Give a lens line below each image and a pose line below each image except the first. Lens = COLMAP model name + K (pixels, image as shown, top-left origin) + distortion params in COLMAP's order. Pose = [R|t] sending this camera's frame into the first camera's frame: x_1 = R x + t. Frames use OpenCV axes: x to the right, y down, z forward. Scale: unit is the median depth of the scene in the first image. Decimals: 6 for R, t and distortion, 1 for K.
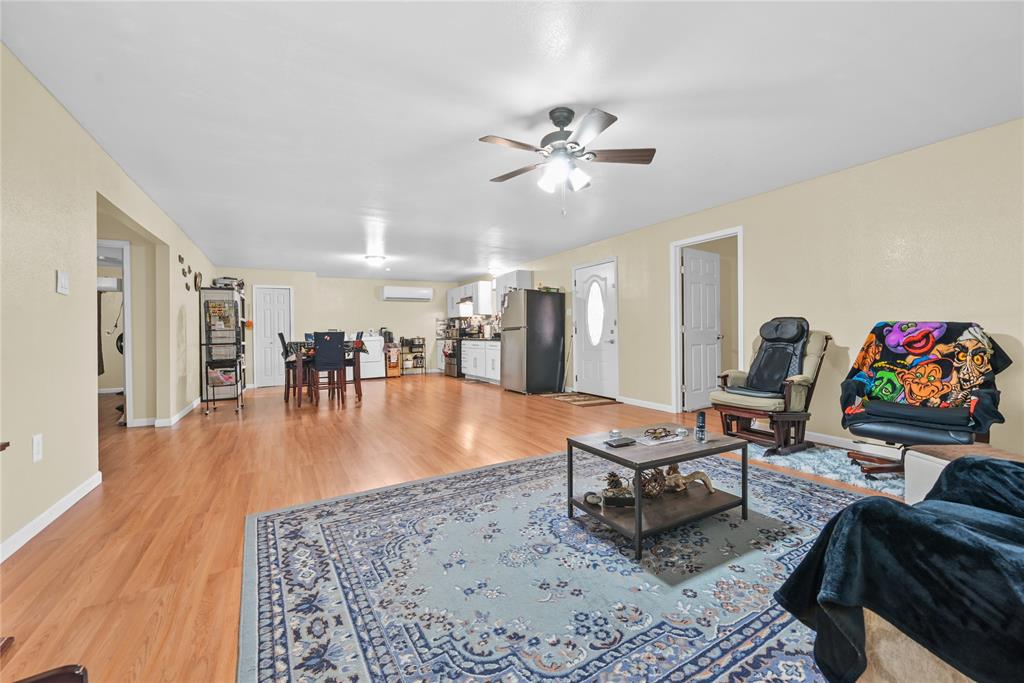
lens RADIAL K [[413.7, 0, 513.8], [0, 413.7, 328.0], [0, 0, 1]] dist [-0.000309, -0.000021]
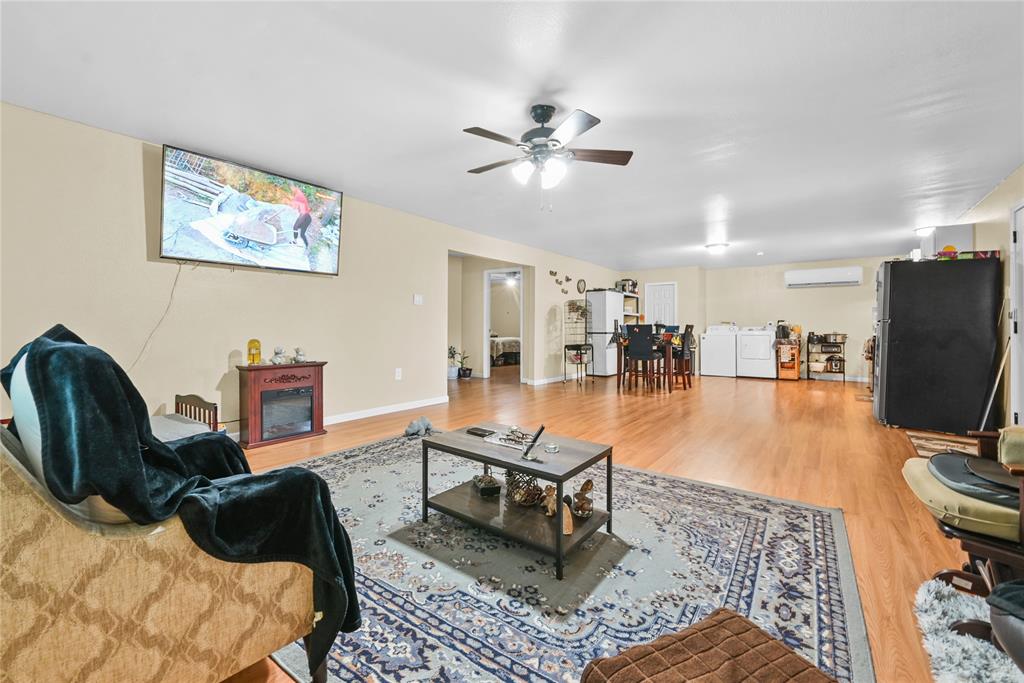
lens RADIAL K [[428.0, 0, 503.1], [0, 428.0, 321.8], [0, 0, 1]] dist [-0.001848, -0.000103]
pose [[0.397025, 0.005780, -0.917789, 0.466514], [-0.001446, 0.999983, 0.005672, -0.003805], [0.917807, -0.000925, 0.397027, 0.226549]]
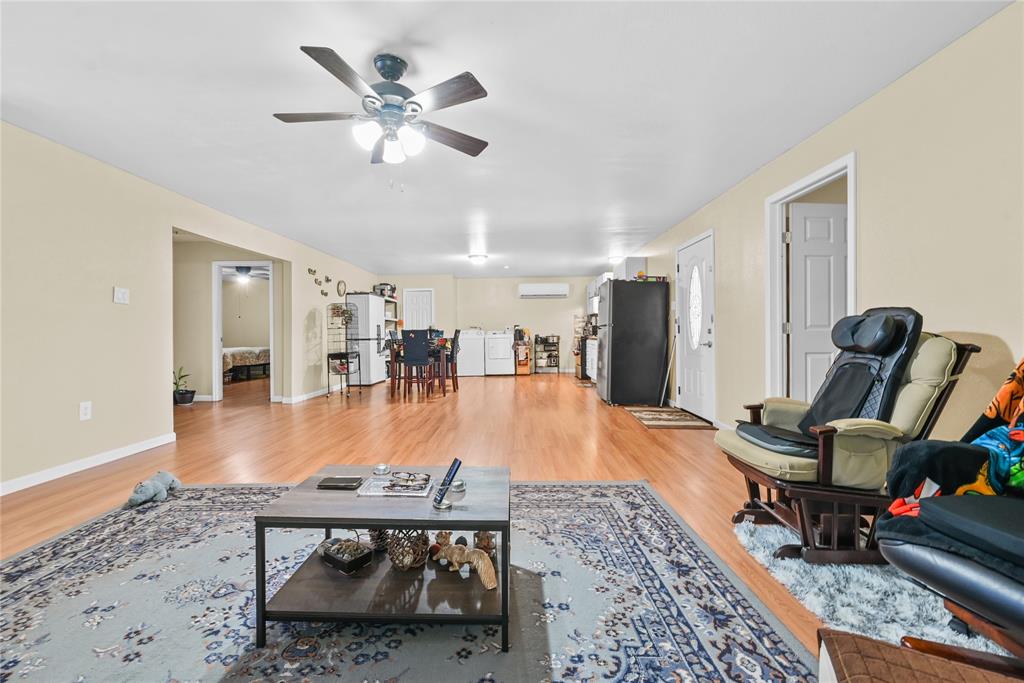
lens RADIAL K [[422.2, 0, 507.8], [0, 422.2, 329.4], [0, 0, 1]] dist [-0.001781, -0.000045]
pose [[0.862317, 0.003740, -0.506355, 0.329484], [0.001745, 0.999945, 0.010357, -0.002848], [0.506366, -0.009815, 0.862263, 0.182673]]
